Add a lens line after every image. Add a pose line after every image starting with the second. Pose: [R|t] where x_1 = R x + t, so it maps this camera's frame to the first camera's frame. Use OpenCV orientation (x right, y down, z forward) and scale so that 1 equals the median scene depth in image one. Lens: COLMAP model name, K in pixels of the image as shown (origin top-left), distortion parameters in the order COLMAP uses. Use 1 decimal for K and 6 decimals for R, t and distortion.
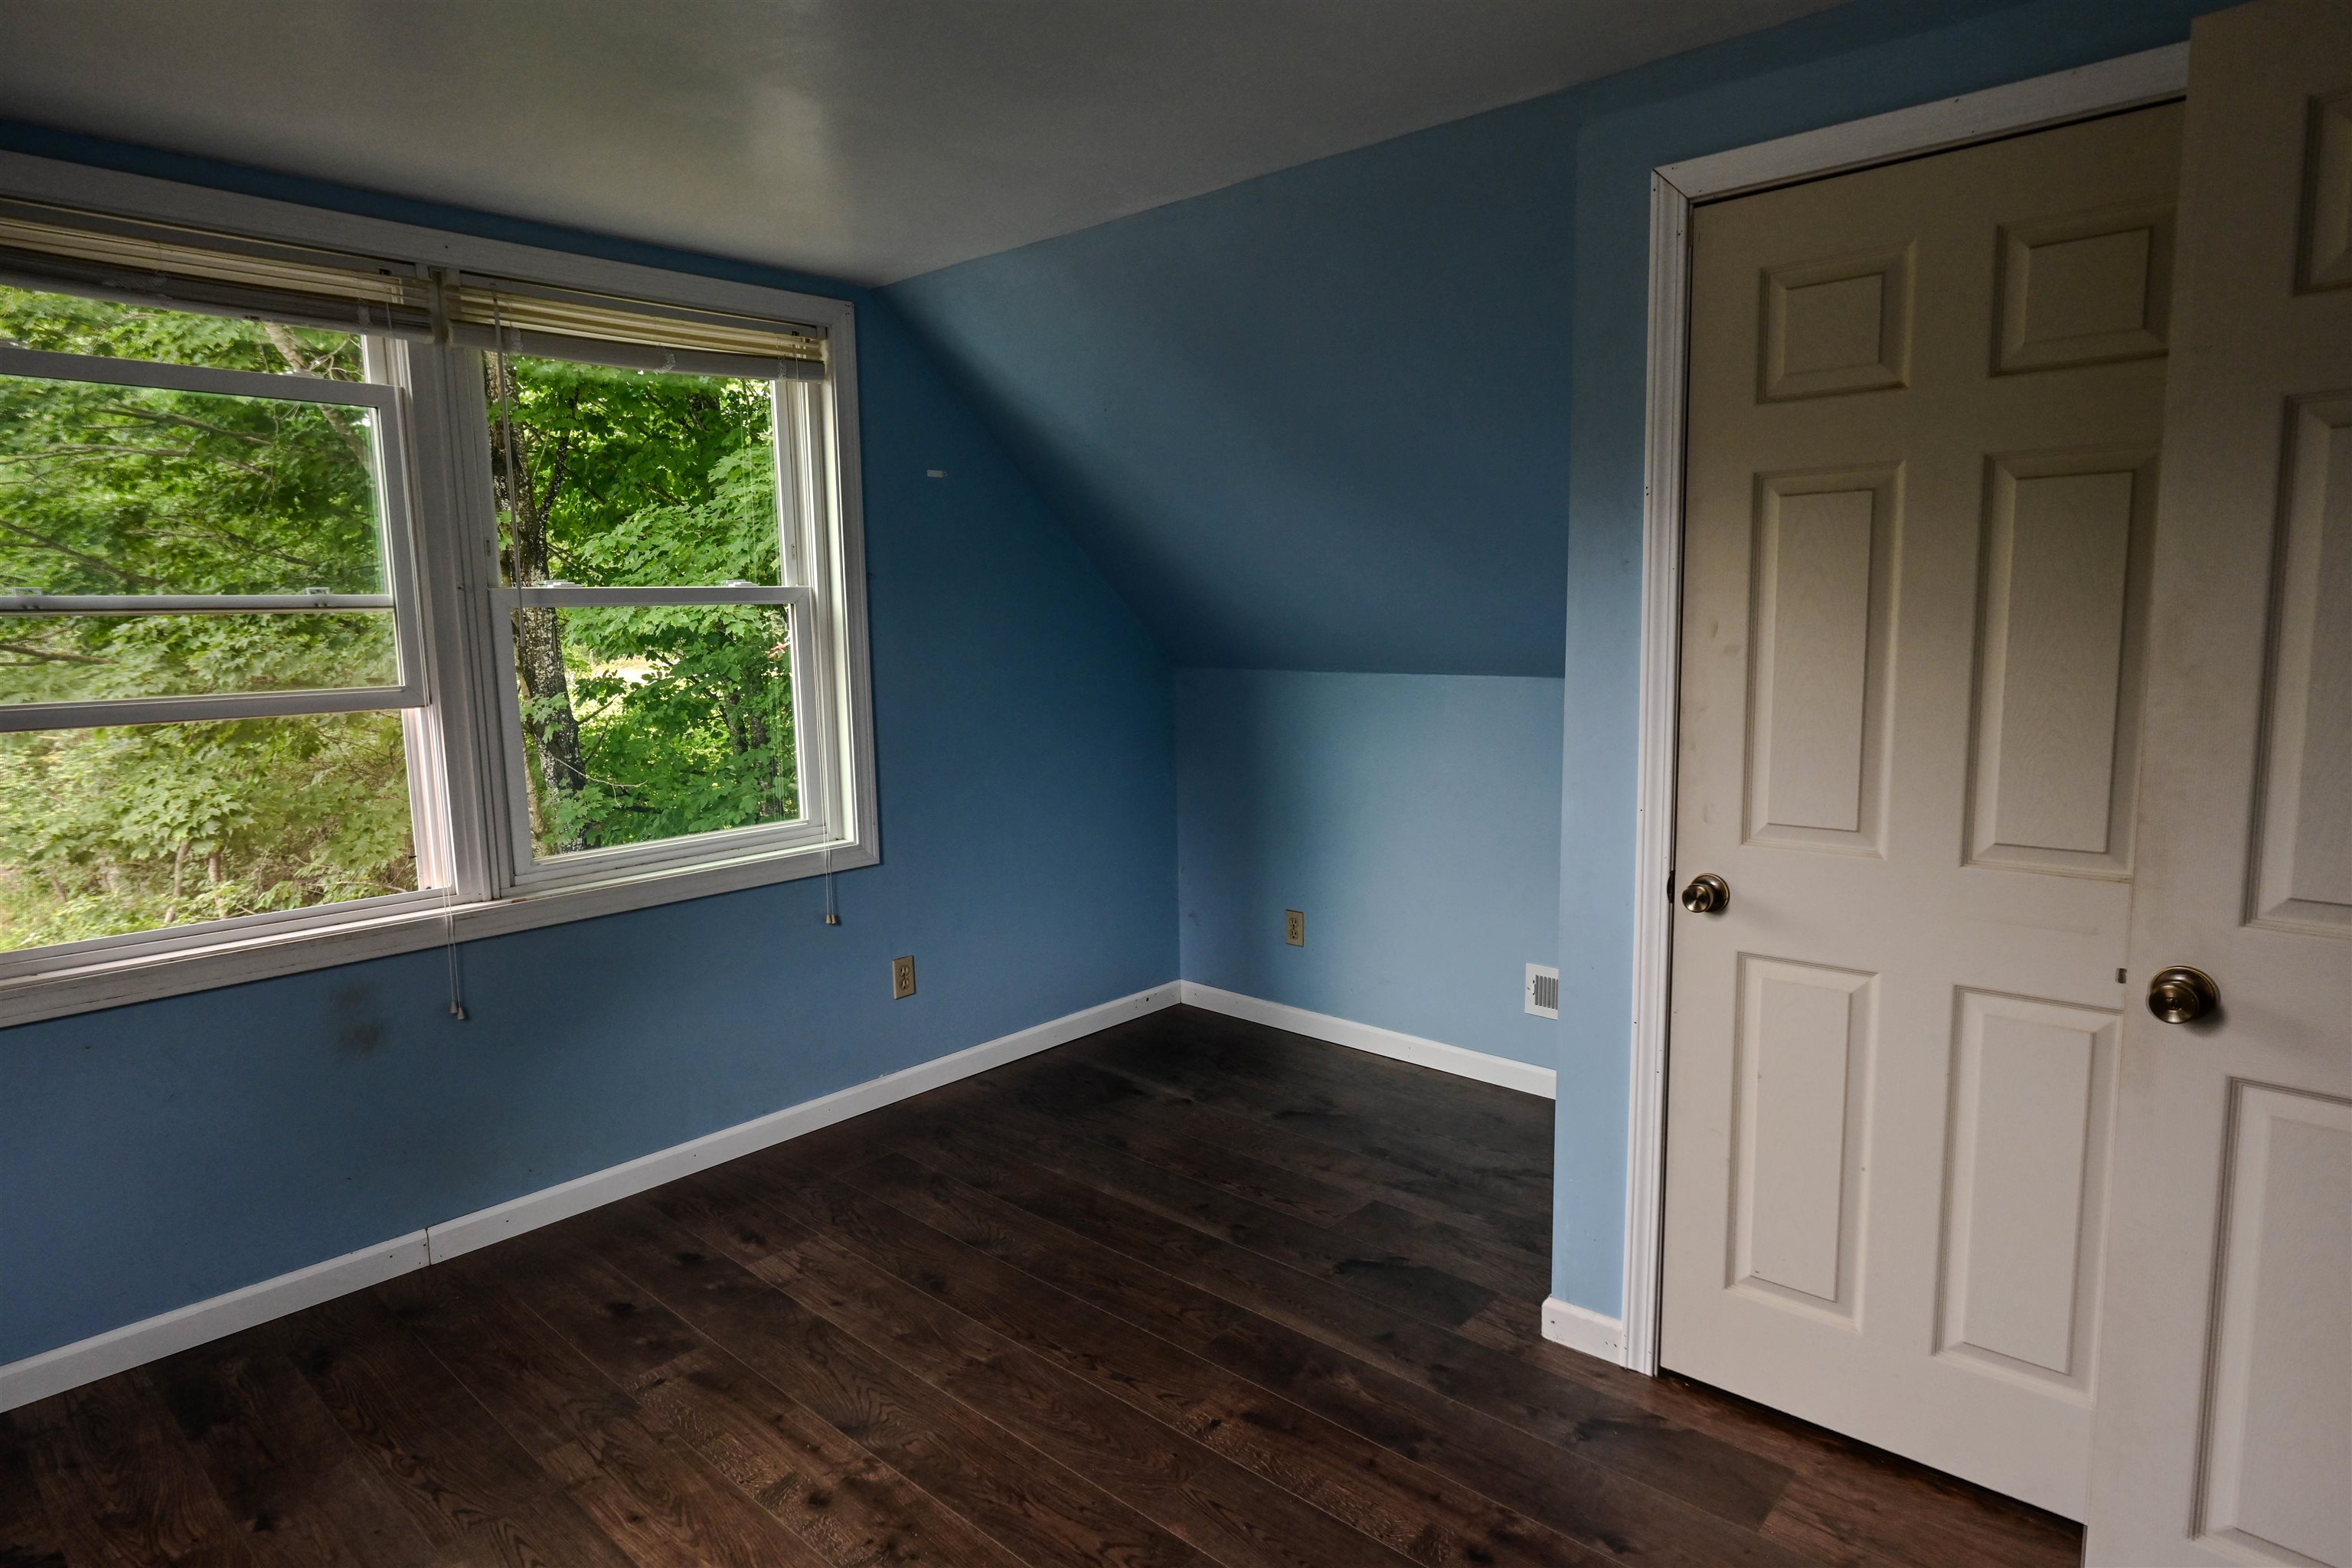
lens RADIAL K [[1320.4, 0, 1179.7], [0, 1320.4, 779.9], [0, 0, 1]] dist [0.001339, 0.001083]
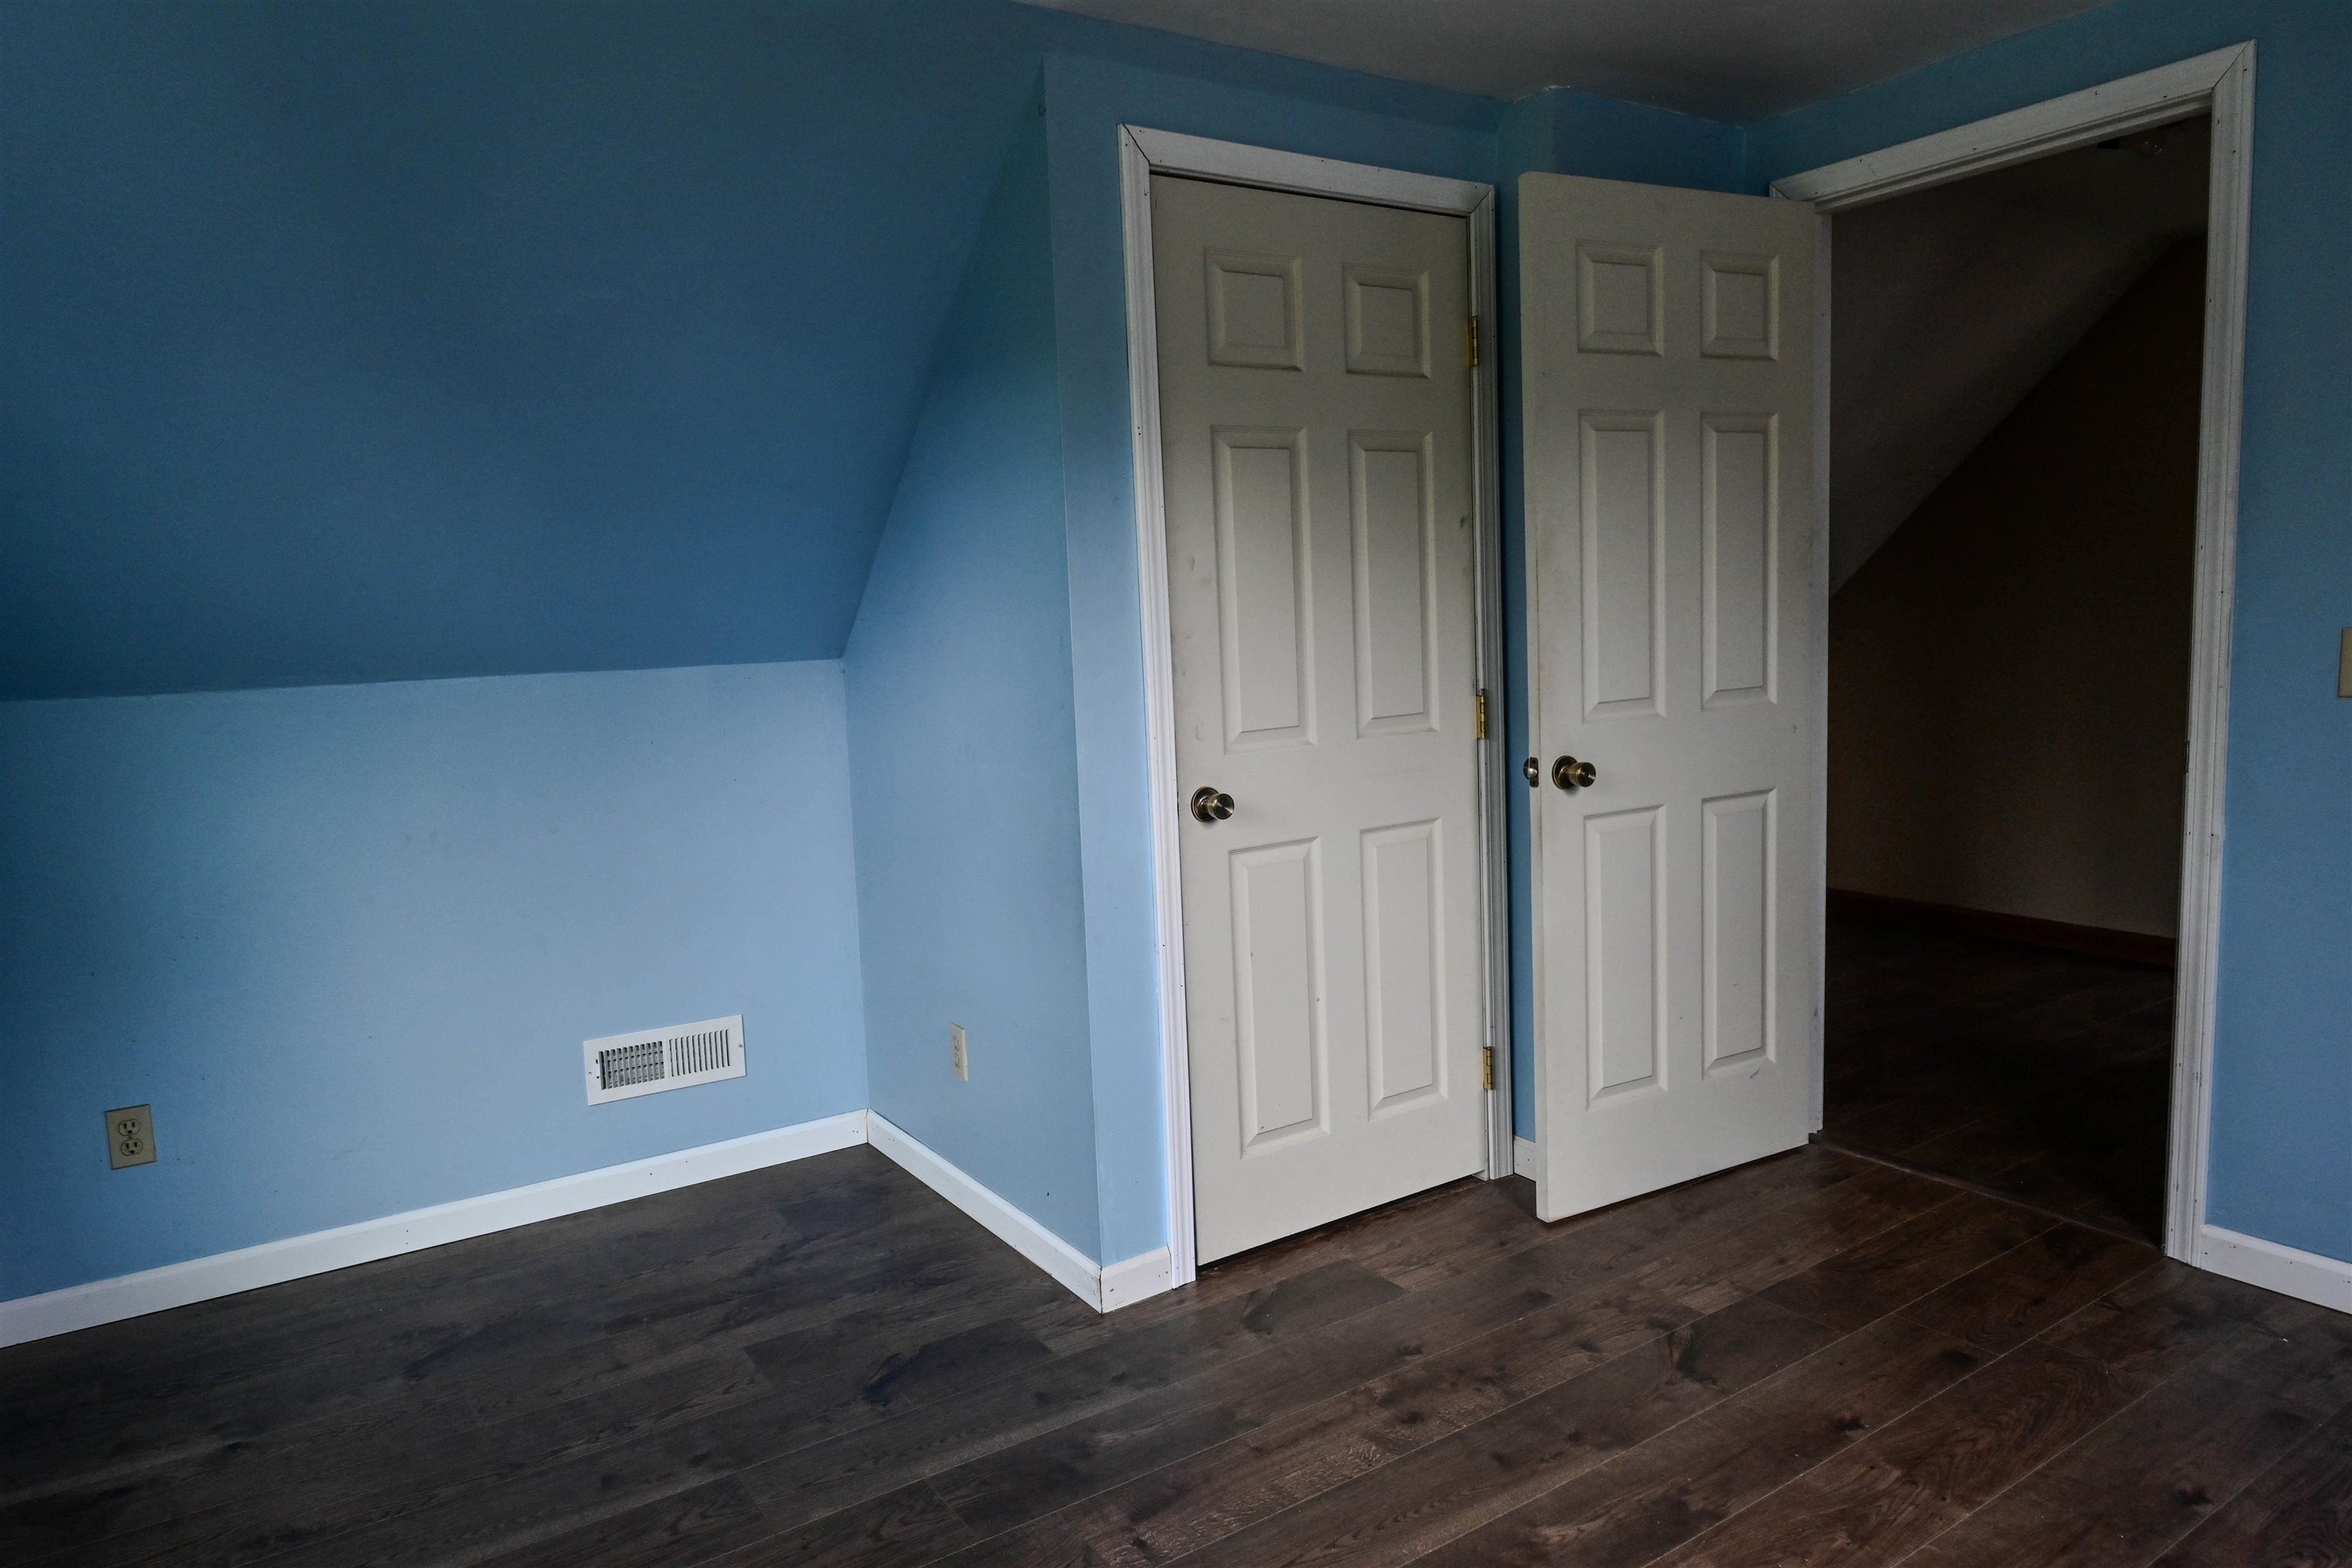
lens RADIAL K [[1487.7, 0, 1176.0], [0, 1487.7, 784.0], [0, 0, 1]] dist [-0.000264, -0.000481]
pose [[0.252518, -0.103250, 0.962068, -0.744730], [0.164644, 0.984375, 0.062429, -0.011362], [-0.953482, 0.142634, 0.265572, 0.650264]]
